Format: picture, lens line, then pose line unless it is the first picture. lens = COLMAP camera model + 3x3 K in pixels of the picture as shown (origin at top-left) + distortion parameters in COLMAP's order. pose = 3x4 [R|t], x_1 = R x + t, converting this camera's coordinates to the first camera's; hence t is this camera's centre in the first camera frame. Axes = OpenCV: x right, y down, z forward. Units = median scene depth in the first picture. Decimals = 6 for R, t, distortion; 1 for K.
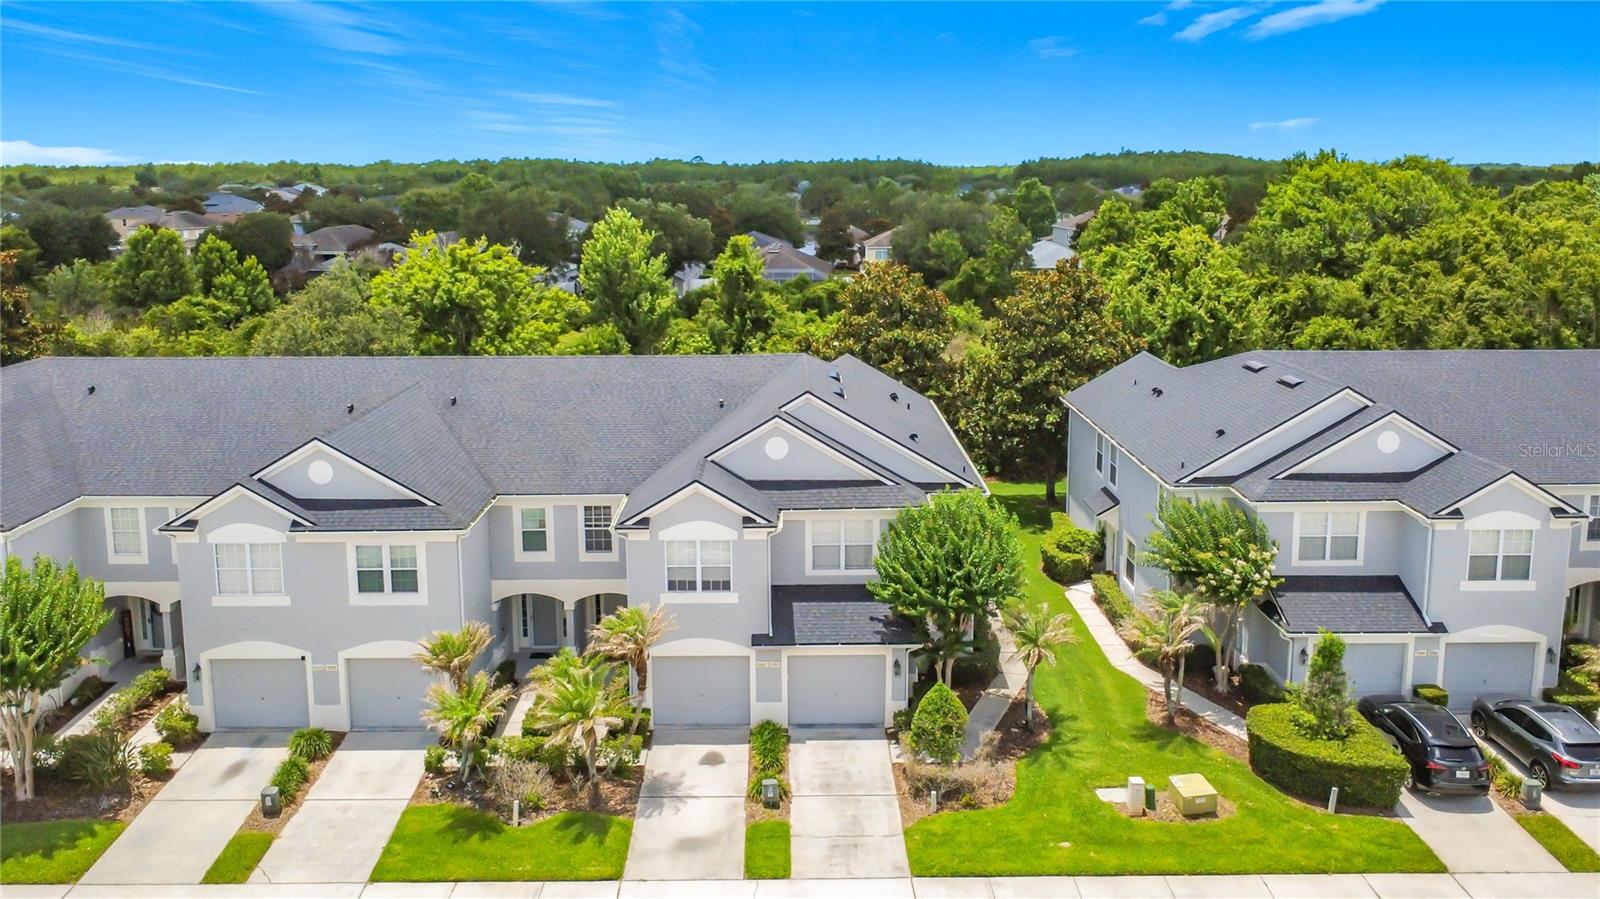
lens RADIAL K [[1194.3, 0, 800.0], [0, 1194.3, 449.5], [0, 0, 1]] dist [0.006648, 0.000472]
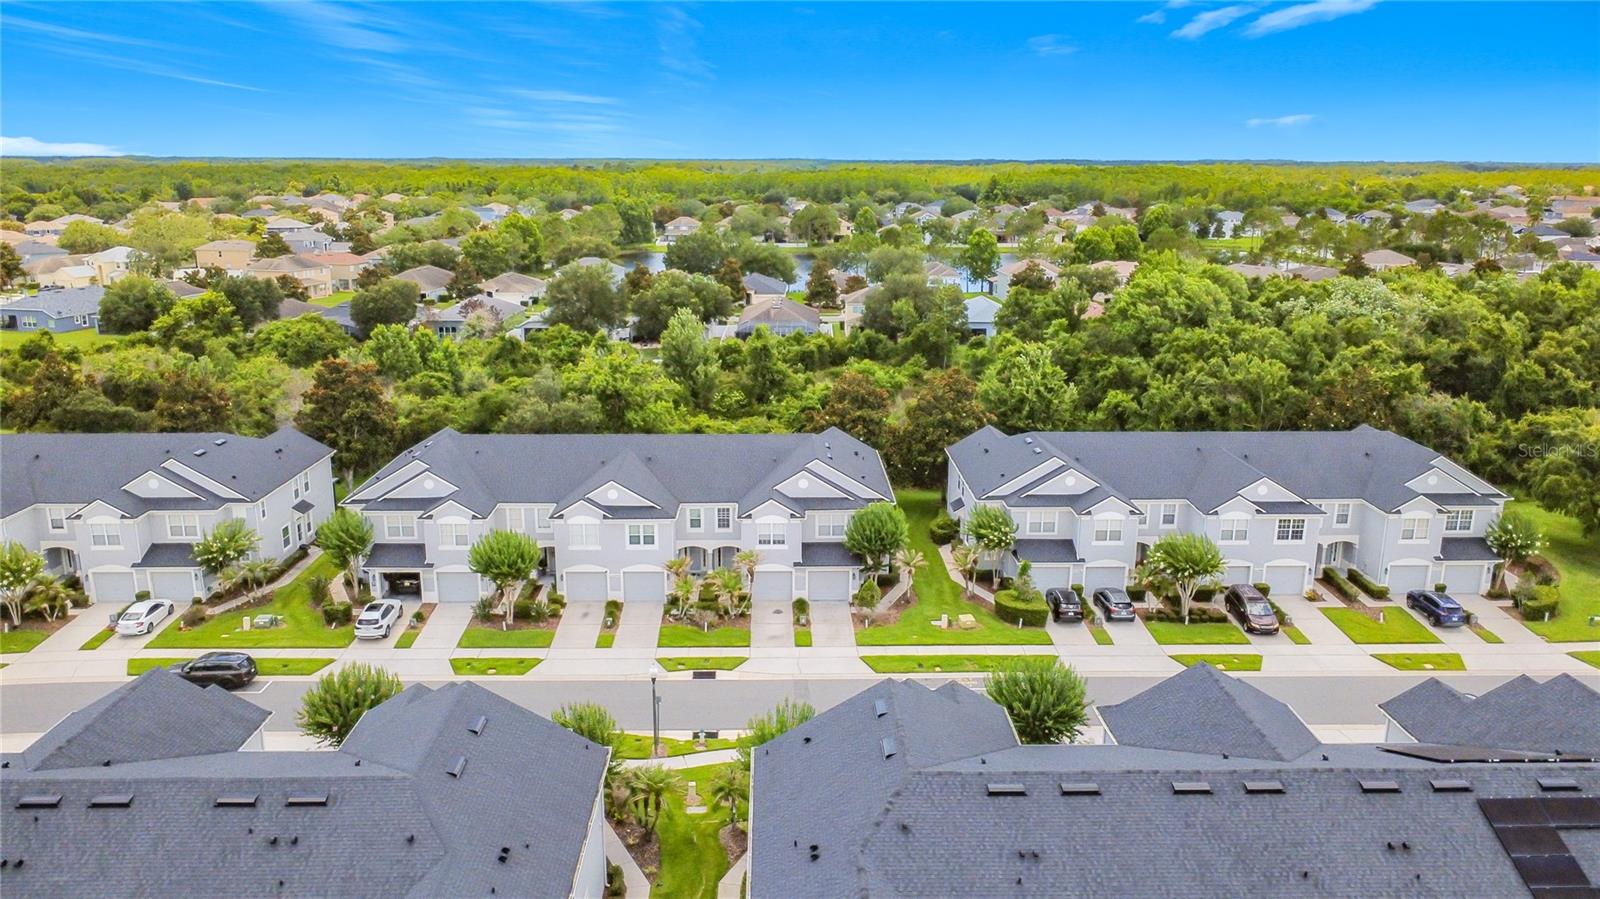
lens RADIAL K [[1075.4, 0, 798.8], [0, 1075.4, 535.1], [0, 0, 1]] dist [-0.092594, 0.001057]
pose [[0.999932, 0.002383, 0.011416, -0.050851], [-0.003367, 0.996207, 0.086954, -0.080818], [-0.011166, -0.086987, 0.996147, -1.061237]]
